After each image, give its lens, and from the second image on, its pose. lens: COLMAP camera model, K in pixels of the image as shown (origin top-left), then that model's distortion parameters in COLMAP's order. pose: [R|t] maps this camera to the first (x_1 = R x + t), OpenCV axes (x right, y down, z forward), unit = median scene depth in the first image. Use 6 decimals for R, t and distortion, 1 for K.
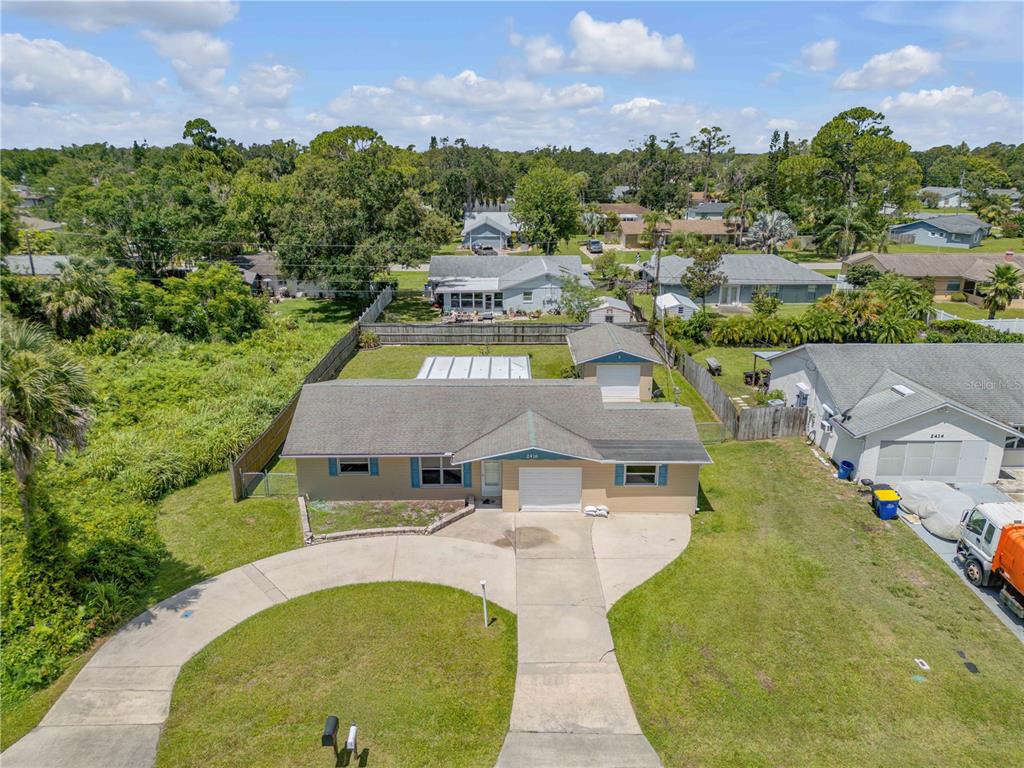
lens RADIAL K [[719.8, 0, 512.7], [0, 719.8, 384.7], [0, 0, 1]] dist [0.081158, -0.085384]
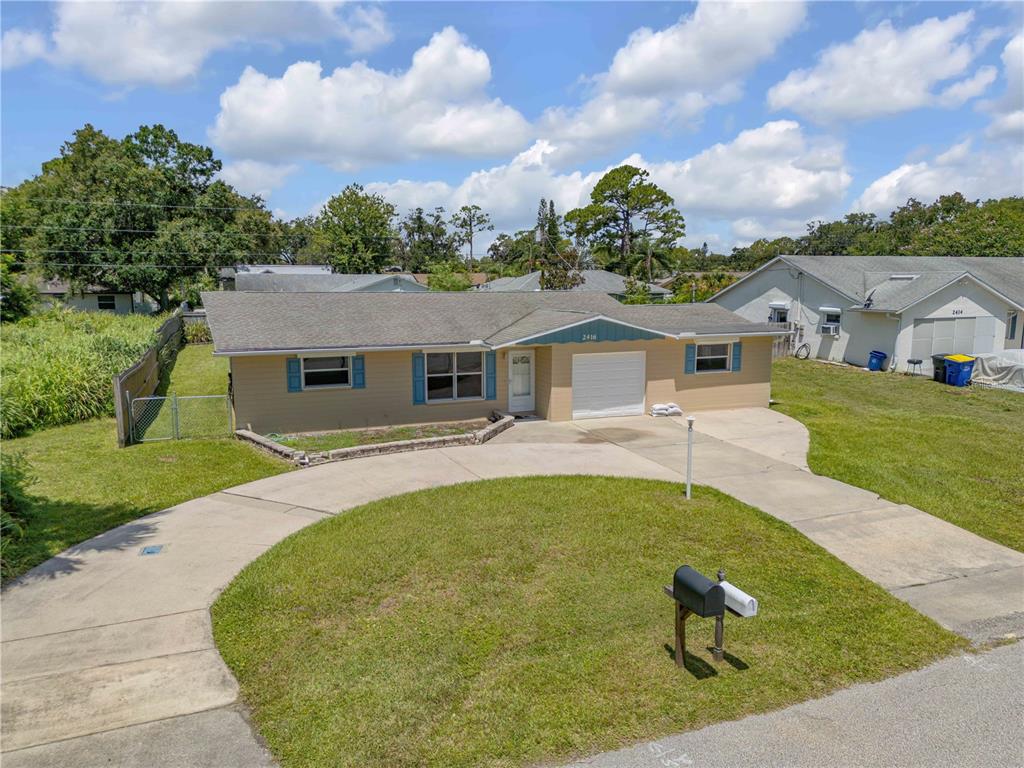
lens RADIAL K [[719.8, 0, 512.7], [0, 719.8, 384.7], [0, 0, 1]] dist [0.081158, -0.085384]
pose [[0.932759, -0.053827, 0.356459, -0.296182], [0.106996, 0.985571, -0.131153, 0.224953], [-0.344256, 0.160473, 0.925060, 0.339146]]
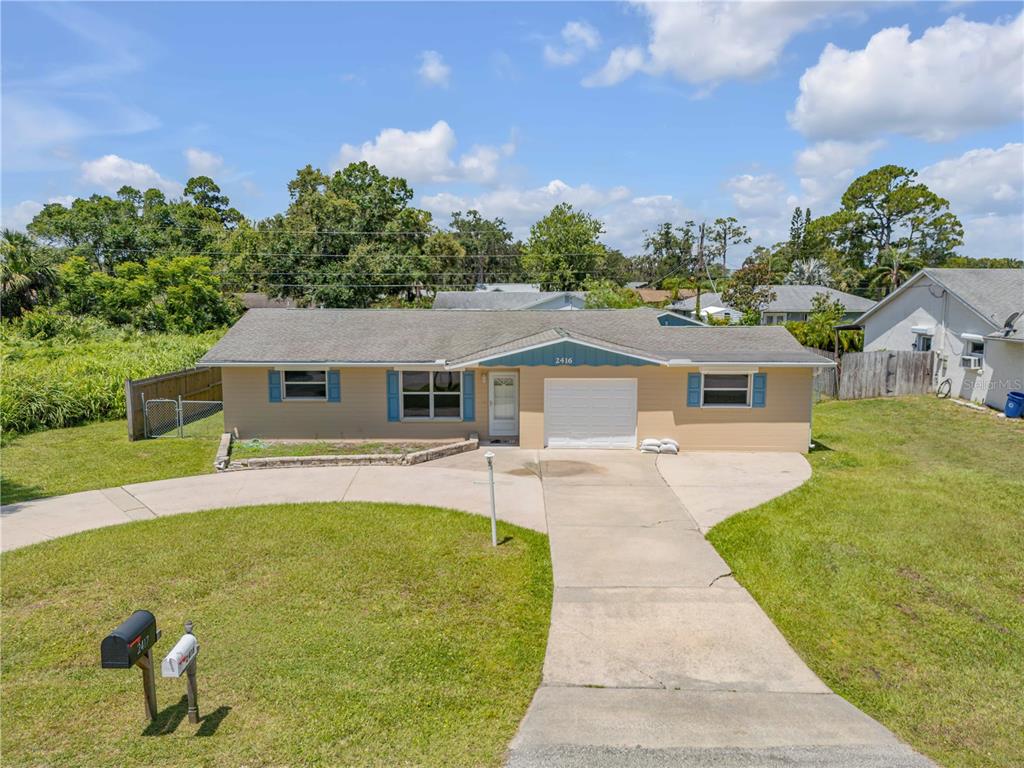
lens RADIAL K [[722.7, 0, 512.9], [0, 722.7, 385.6], [0, 0, 1]] dist [0.073610, -0.080508]
pose [[0.999885, 0.001475, -0.015094, -0.010432], [-0.004046, 0.985126, -0.171786, 0.229216], [0.014616, 0.171827, 0.985019, 0.317287]]
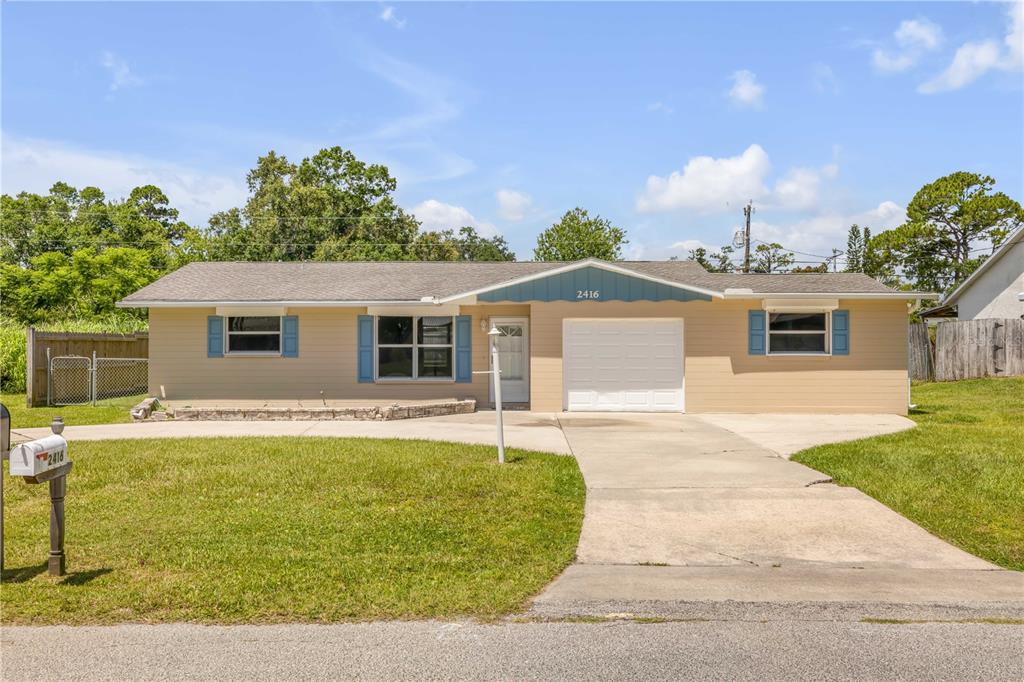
lens RADIAL K [[883.7, 0, 507.7], [0, 883.7, 338.5], [0, 0, 1]] dist [-0.004474, 0.005046]
pose [[0.999746, -0.001592, -0.022502, -0.016061], [-0.005363, 0.952131, -0.305642, 0.311972], [0.021912, 0.305685, 0.951881, 0.378929]]
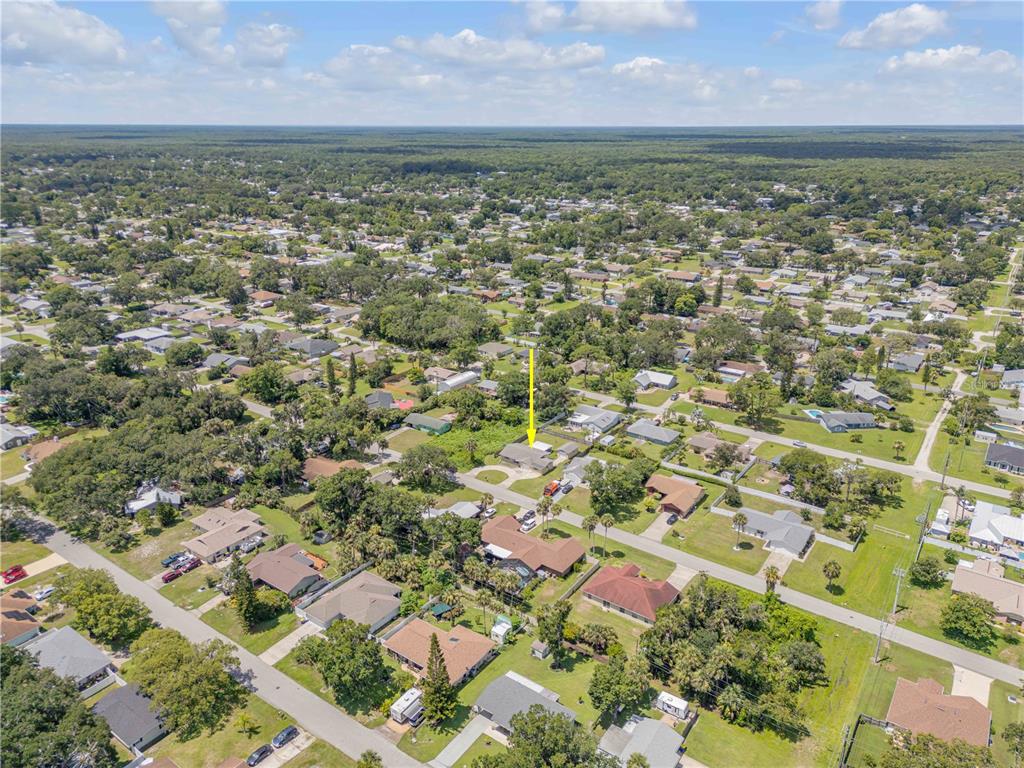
lens RADIAL K [[719.8, 0, 512.7], [0, 719.8, 384.7], [0, 0, 1]] dist [0.081158, -0.085384]
pose [[0.806473, 0.205367, -0.554460, 3.905040], [-0.178698, 0.978548, 0.102526, -1.437216], [0.563621, 0.016396, 0.825871, -5.280457]]
